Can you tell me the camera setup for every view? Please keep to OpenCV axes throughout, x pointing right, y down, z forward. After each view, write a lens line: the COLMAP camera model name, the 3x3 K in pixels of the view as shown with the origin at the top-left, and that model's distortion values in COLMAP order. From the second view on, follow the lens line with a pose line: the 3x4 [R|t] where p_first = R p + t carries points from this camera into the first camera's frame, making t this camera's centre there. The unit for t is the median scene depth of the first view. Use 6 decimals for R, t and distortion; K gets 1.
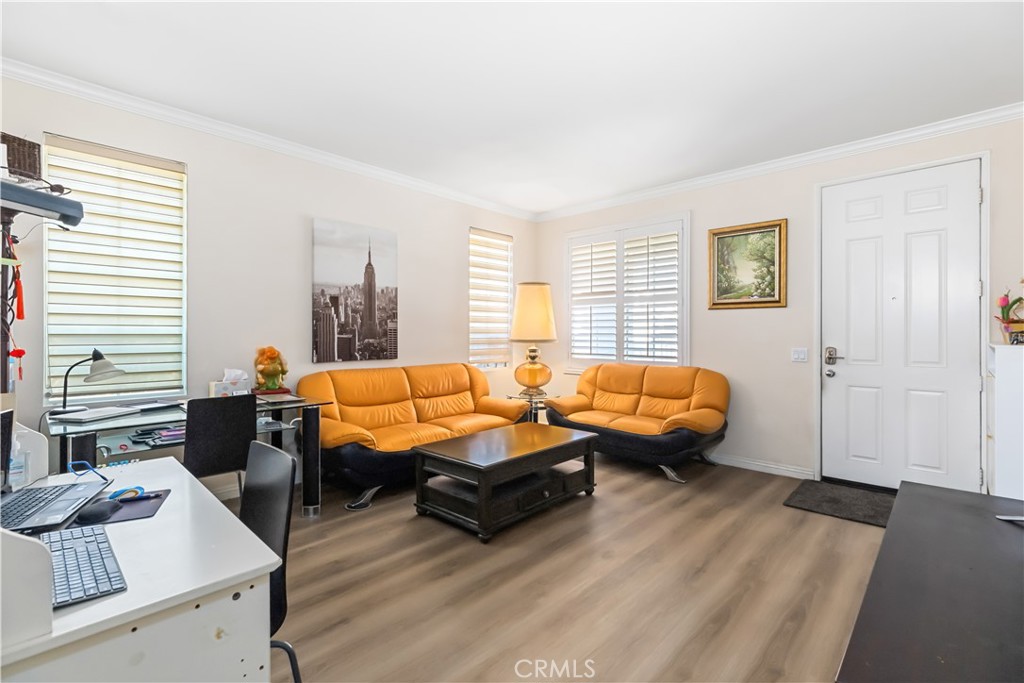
lens RADIAL K [[457.2, 0, 511.5], [0, 457.2, 336.2], [0, 0, 1]] dist [-0.000111, 0.000973]
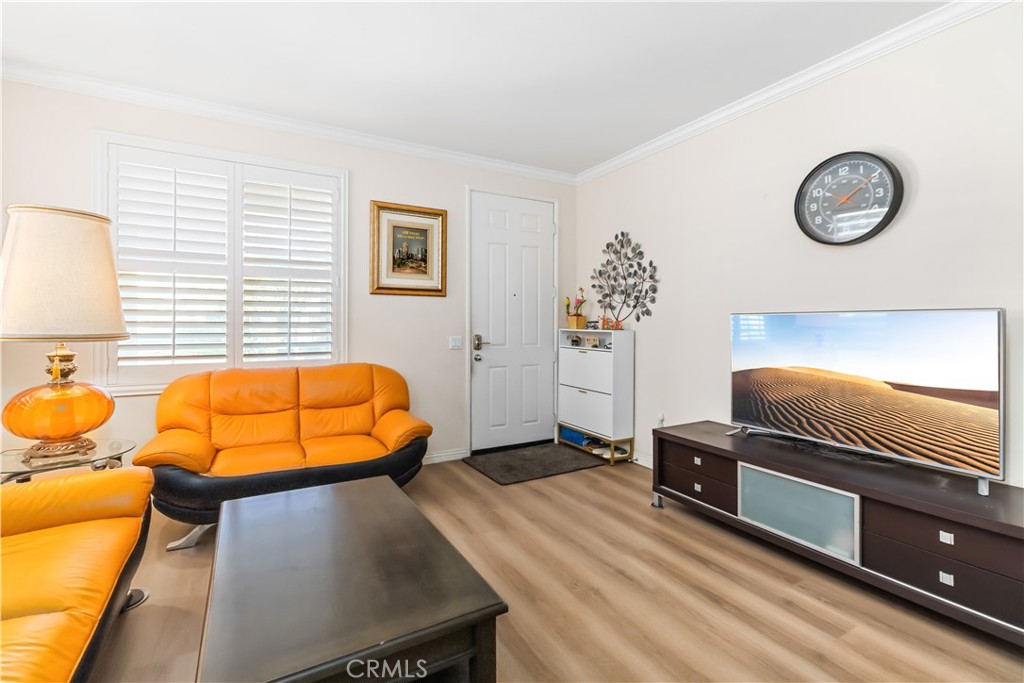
lens RADIAL K [[457.2, 0, 504.2], [0, 457.2, 324.4], [0, 0, 1]] dist [-0.000111, 0.000973]
pose [[0.296506, -0.000812, 0.955031, -0.317549], [0.005596, 0.999984, -0.000887, 0.000476], [-0.955015, 0.005608, 0.296506, 0.535420]]
